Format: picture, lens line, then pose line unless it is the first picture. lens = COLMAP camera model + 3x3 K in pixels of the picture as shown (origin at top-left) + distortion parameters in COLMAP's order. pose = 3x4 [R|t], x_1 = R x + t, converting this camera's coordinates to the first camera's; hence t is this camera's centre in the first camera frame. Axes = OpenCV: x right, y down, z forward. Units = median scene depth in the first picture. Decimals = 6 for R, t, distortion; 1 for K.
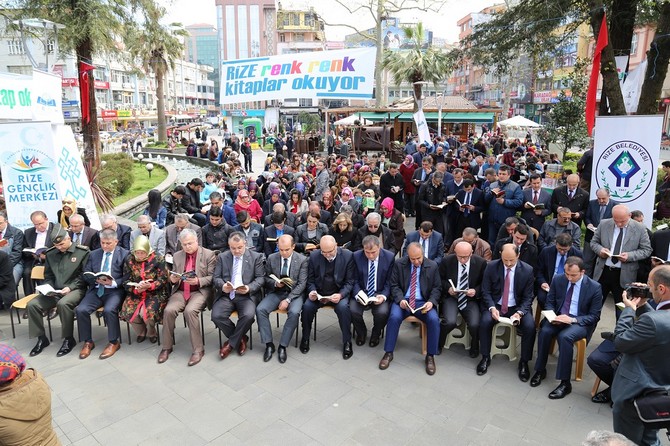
lens RADIAL K [[449.9, 0, 335.0], [0, 449.9, 223.0], [0, 0, 1]] dist [-0.127755, 0.072240]
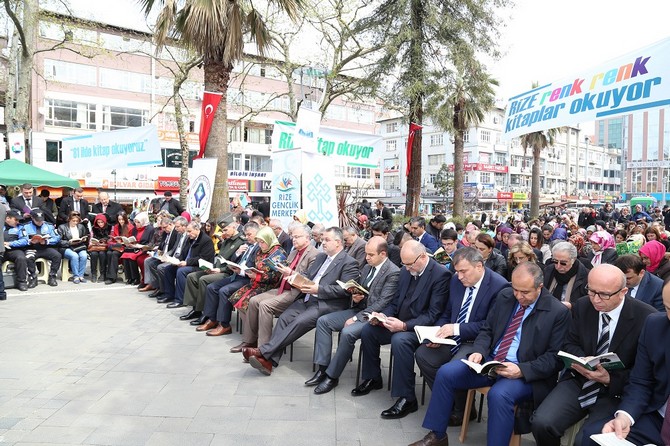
lens RADIAL K [[449.9, 0, 335.0], [0, 449.9, 223.0], [0, 0, 1]] dist [-0.127755, 0.072240]
pose [[0.661410, 0.040775, -0.748916, 0.205627], [-0.181526, 0.977537, -0.107094, 0.048938], [0.727726, 0.206780, 0.653954, 0.211211]]
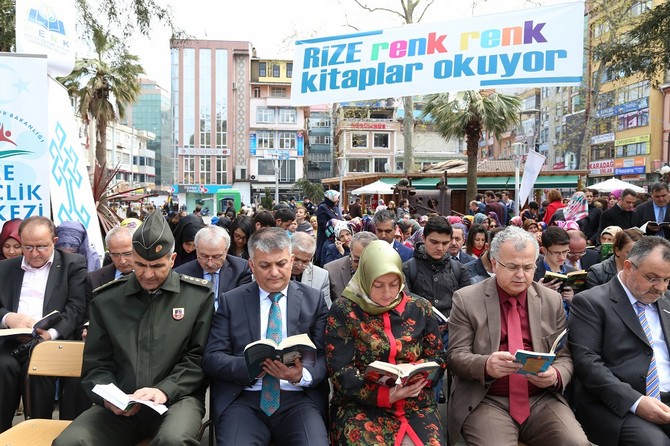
lens RADIAL K [[597.9, 0, 335.0], [0, 597.9, 223.0], [0, 0, 1]] dist [0.003673, 0.006692]
pose [[0.999326, 0.004664, 0.036417, -0.243795], [0.002505, 0.980925, -0.194369, 0.053405], [-0.036629, 0.194329, 0.980252, 0.222356]]
